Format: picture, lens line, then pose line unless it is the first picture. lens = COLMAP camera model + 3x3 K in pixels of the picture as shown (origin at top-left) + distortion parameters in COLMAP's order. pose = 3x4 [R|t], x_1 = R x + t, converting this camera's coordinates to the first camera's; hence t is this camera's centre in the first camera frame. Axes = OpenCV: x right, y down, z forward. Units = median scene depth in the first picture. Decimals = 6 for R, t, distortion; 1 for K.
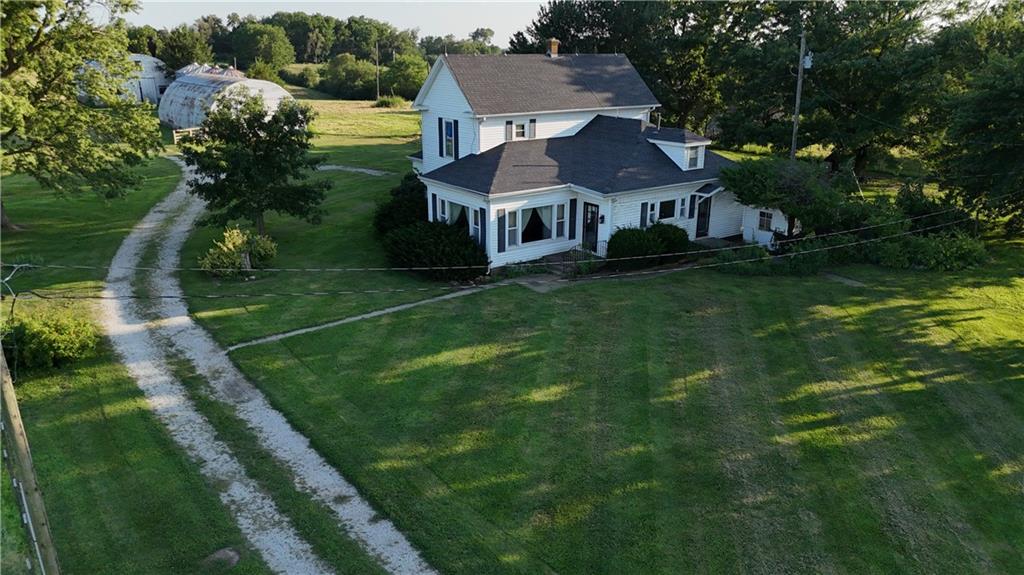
lens RADIAL K [[757.1, 0, 505.8], [0, 757.1, 288.5], [0, 0, 1]] dist [0.072210, -0.055484]
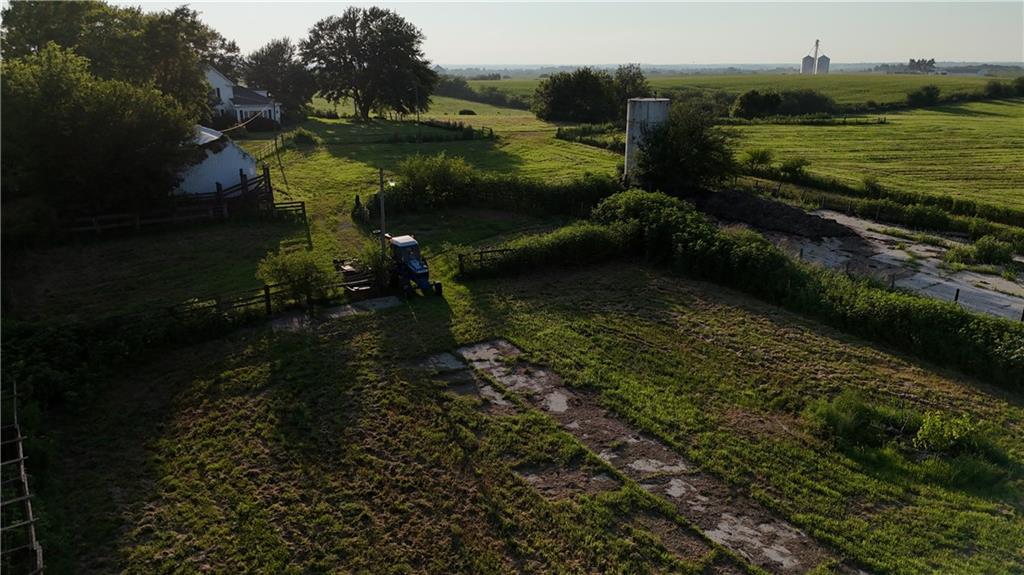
lens RADIAL K [[757.1, 0, 513.9], [0, 757.1, 291.0], [0, 0, 1]] dist [0.072210, -0.055484]
pose [[0.069239, -0.294342, 0.953189, -3.145679], [0.303508, 0.916404, 0.260936, 0.071336], [-0.950310, 0.271233, 0.152786, -0.315019]]
